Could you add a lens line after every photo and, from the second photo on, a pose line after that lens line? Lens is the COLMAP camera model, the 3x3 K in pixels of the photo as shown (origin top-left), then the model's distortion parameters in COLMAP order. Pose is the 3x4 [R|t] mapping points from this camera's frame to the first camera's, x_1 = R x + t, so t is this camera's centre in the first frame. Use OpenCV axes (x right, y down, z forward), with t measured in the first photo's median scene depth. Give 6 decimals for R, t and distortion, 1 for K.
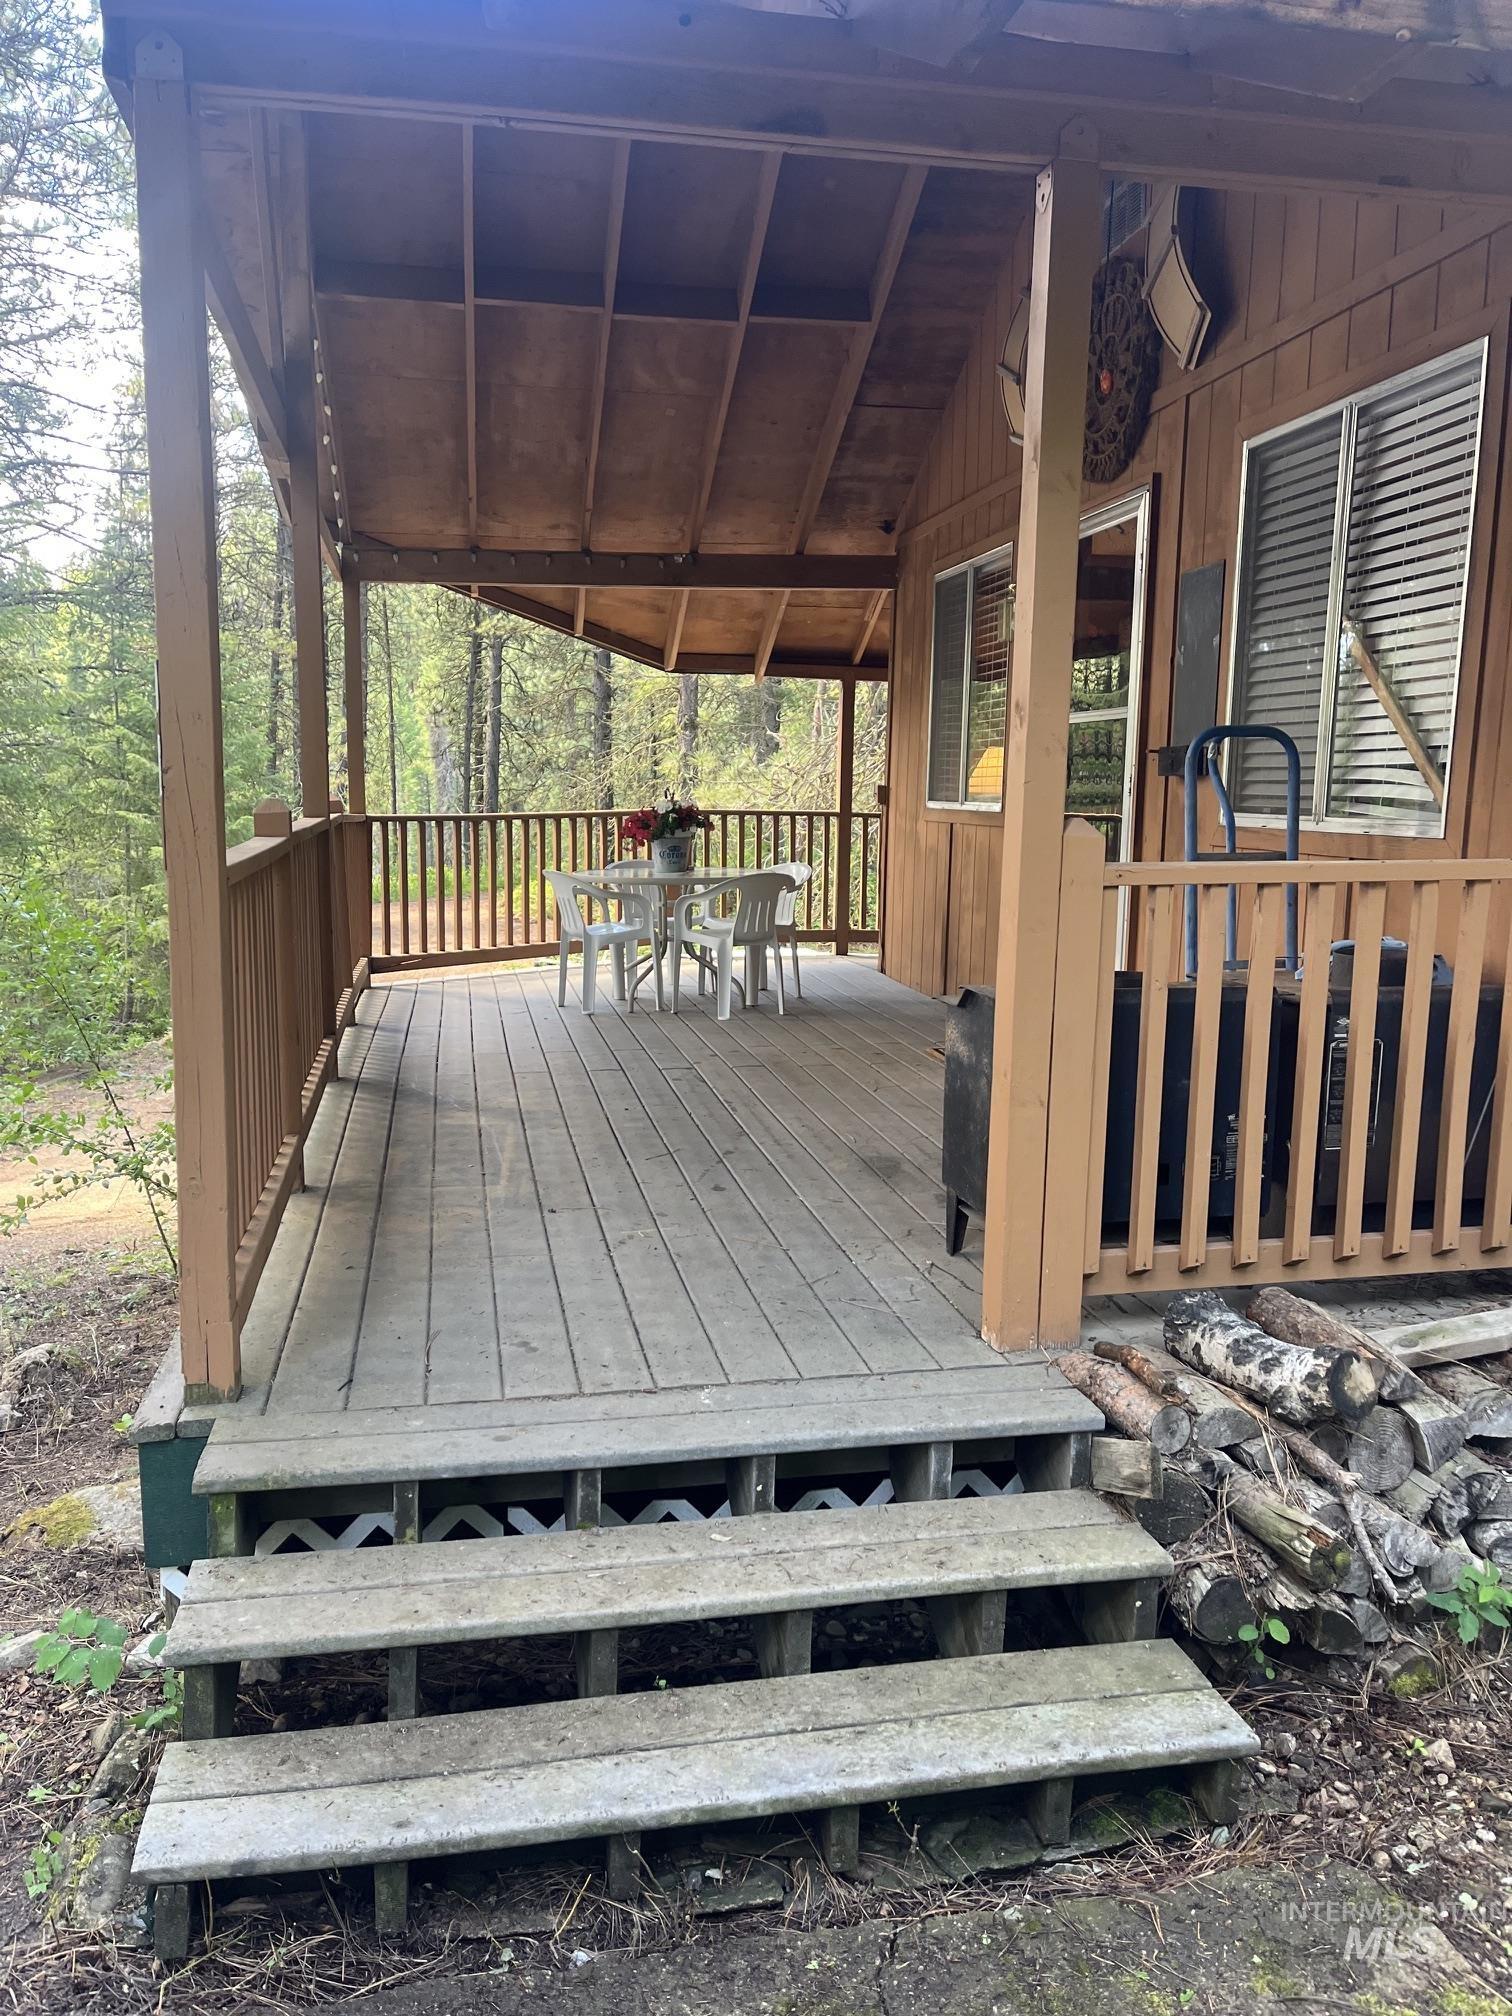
lens RADIAL K [[1526.7, 0, 757.0], [0, 1526.7, 1012.0], [0, 0, 1]] dist [0.083217, -0.105755]
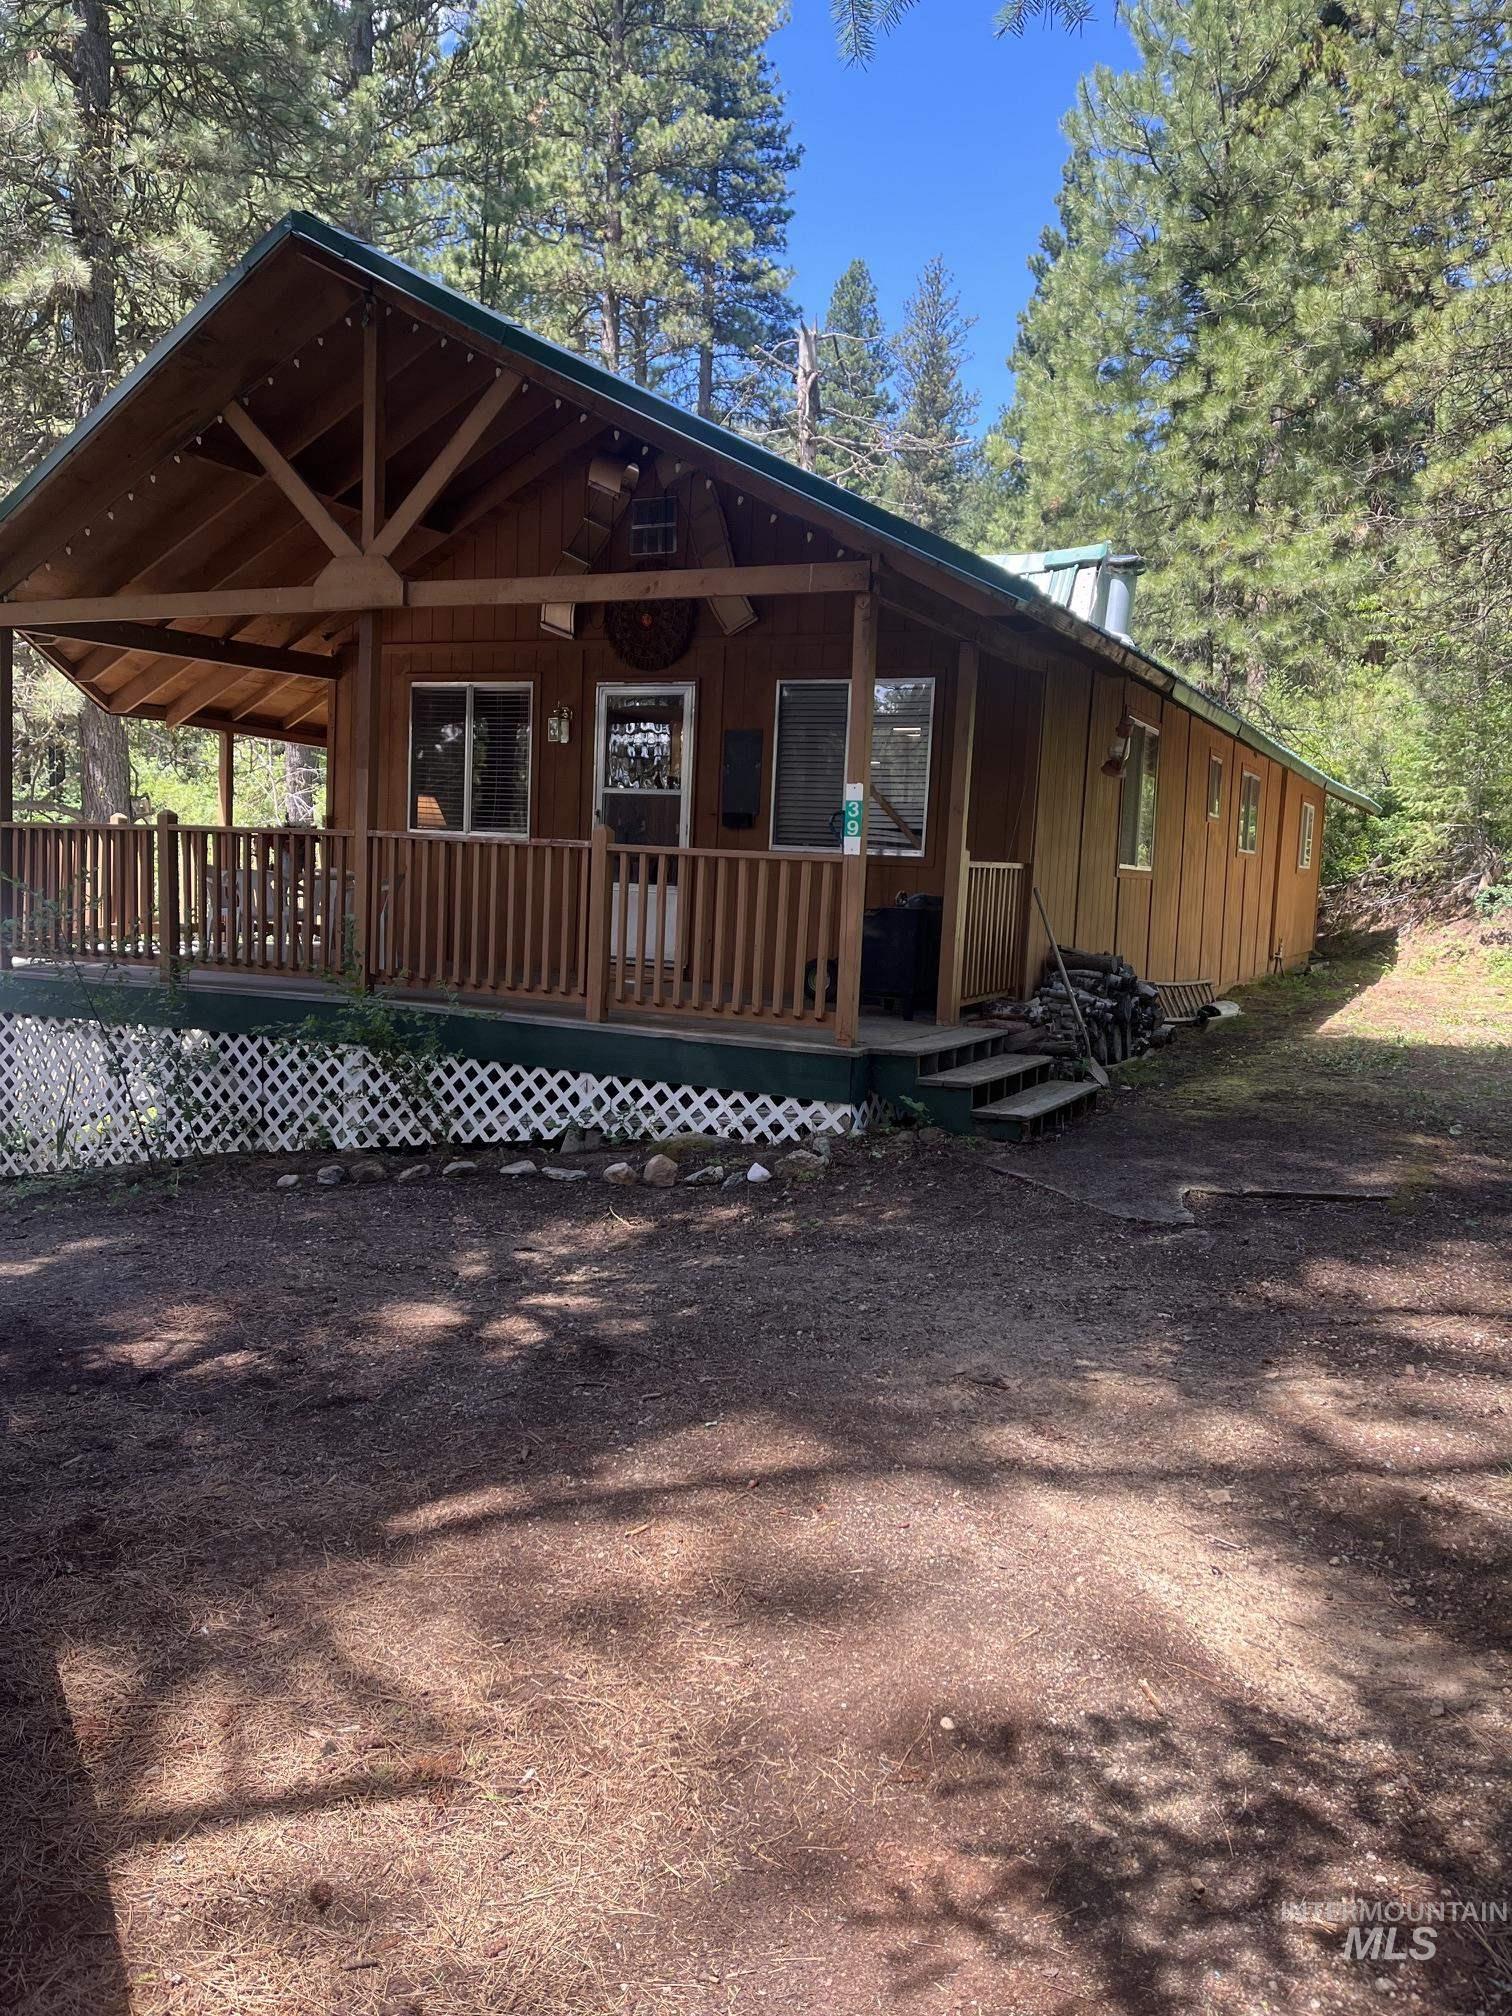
lens RADIAL K [[1526.7, 0, 762.6], [0, 1526.7, 1019.1], [0, 0, 1]] dist [0.083217, -0.105755]
pose [[0.608180, -0.061799, 0.791390, -1.065421], [0.077109, 0.996849, 0.018585, 0.056479], [-0.790045, 0.049720, 0.611029, -0.226535]]
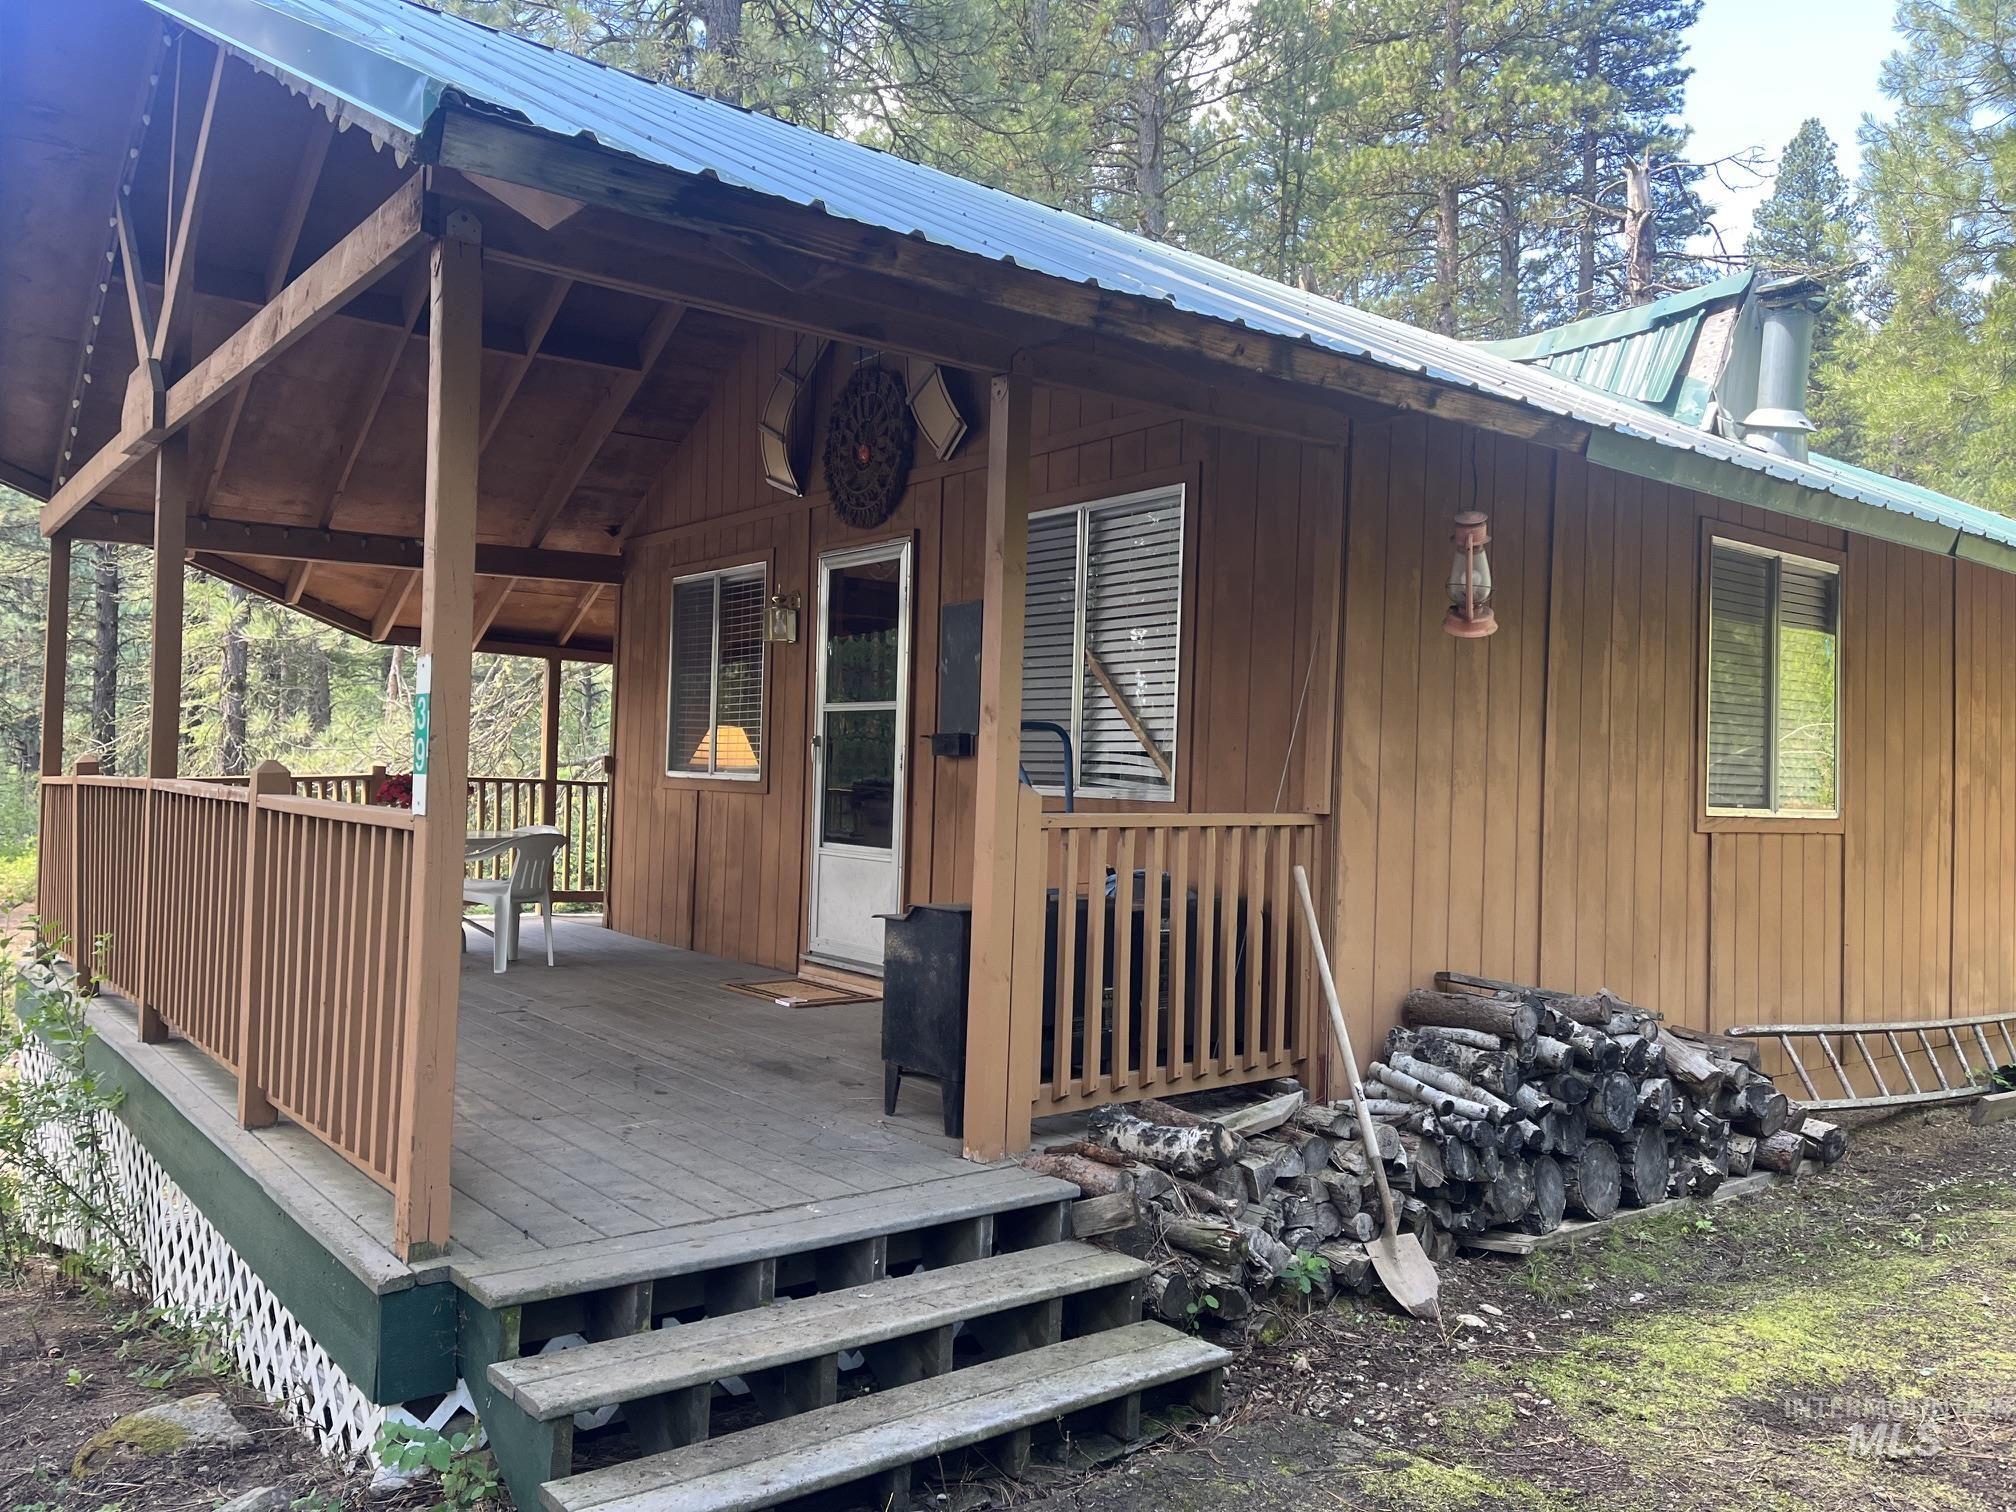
lens RADIAL K [[1526.7, 0, 1014.9], [0, 1526.7, 763.6], [0, 0, 1]] dist [0.083217, -0.105755]
pose [[0.892937, 0.017127, 0.449856, -0.201562], [0.047571, 0.990092, -0.132120, 0.021431], [-0.447661, 0.139375, 0.883275, -0.132057]]
